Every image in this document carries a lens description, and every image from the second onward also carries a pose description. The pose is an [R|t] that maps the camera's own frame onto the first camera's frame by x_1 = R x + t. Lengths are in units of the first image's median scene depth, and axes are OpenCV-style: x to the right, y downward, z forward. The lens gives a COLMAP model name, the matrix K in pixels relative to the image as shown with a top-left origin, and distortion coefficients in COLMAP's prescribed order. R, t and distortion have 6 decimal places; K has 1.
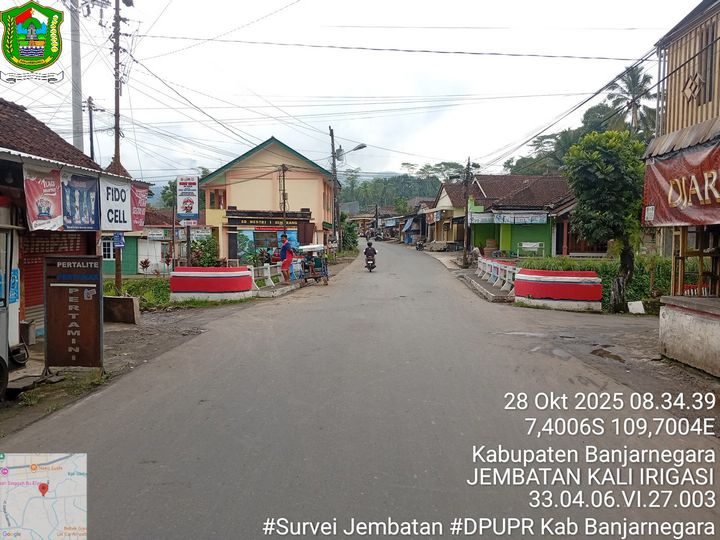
lens RADIAL K [[541.6, 0, 360.0], [0, 541.6, 270.0], [0, 0, 1]] dist [0.116721, -0.251311]
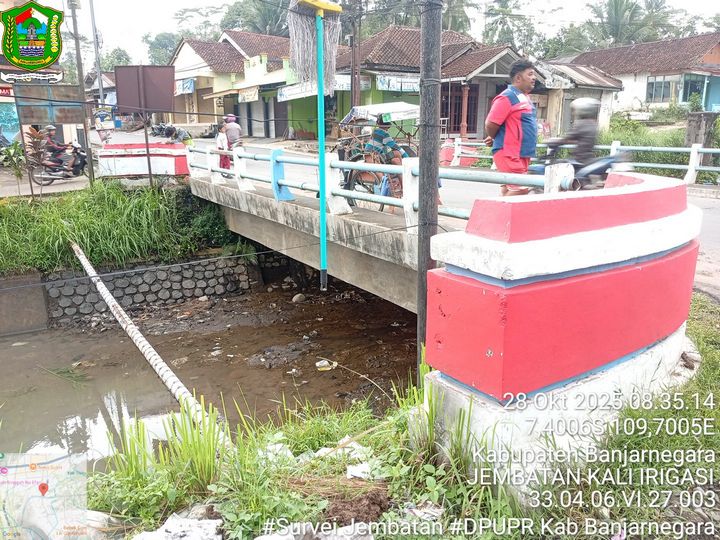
lens RADIAL K [[541.6, 0, 360.0], [0, 541.6, 270.0], [0, 0, 1]] dist [0.116721, -0.251311]
pose [[0.795830, -0.157614, 0.584647, -0.190213], [0.040744, 0.977279, 0.208002, -0.007586], [-0.604148, -0.141713, 0.784170, 0.406331]]
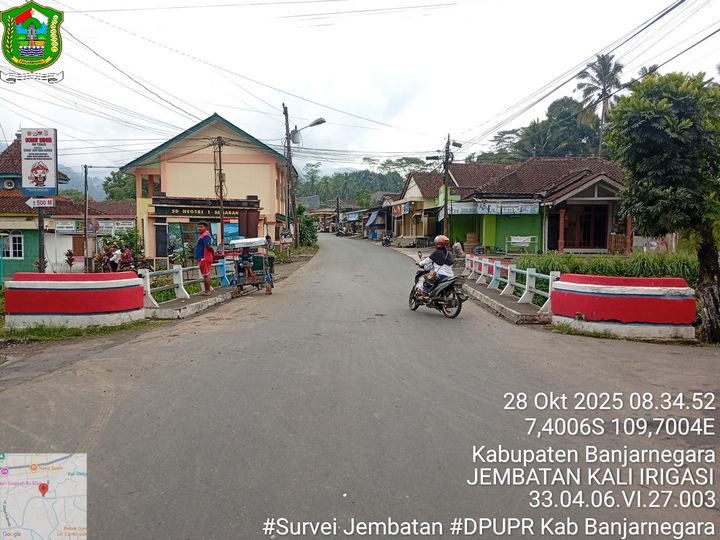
lens RADIAL K [[541.6, 0, 360.0], [0, 541.6, 270.0], [0, 0, 1]] dist [0.116721, -0.251311]
pose [[0.997429, -0.004934, 0.071489, 0.003349], [0.004445, 0.999966, 0.006991, -0.005082], [-0.071521, -0.006655, 0.997417, 0.157142]]
